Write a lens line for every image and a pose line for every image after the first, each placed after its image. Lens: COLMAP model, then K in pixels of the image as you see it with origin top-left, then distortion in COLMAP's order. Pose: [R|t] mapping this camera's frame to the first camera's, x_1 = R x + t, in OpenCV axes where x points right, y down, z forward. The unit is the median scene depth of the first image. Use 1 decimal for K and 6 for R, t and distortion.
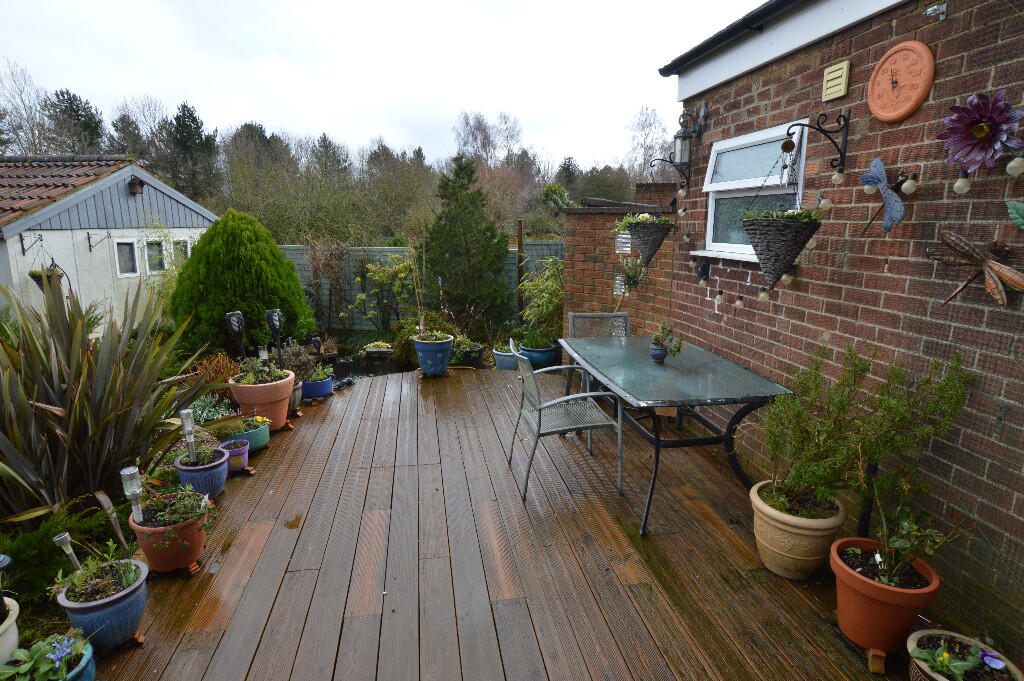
lens RADIAL K [[542.1, 0, 510.9], [0, 542.1, 341.7], [0, 0, 1]] dist [-0.000749, 0.000578]
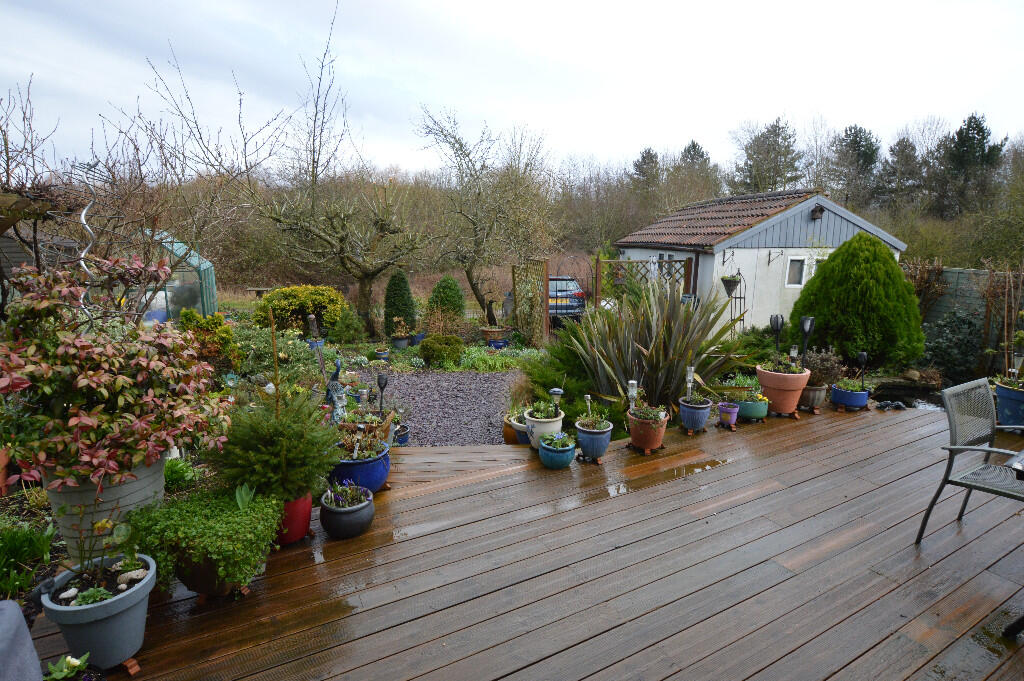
lens RADIAL K [[542.1, 0, 511.7], [0, 542.1, 339.1], [0, 0, 1]] dist [-0.000749, 0.000578]
pose [[0.353945, 0.168927, -0.919884, 0.214095], [-0.206202, 0.973445, 0.099422, 0.002069], [0.912252, 0.154492, 0.379379, -0.016373]]
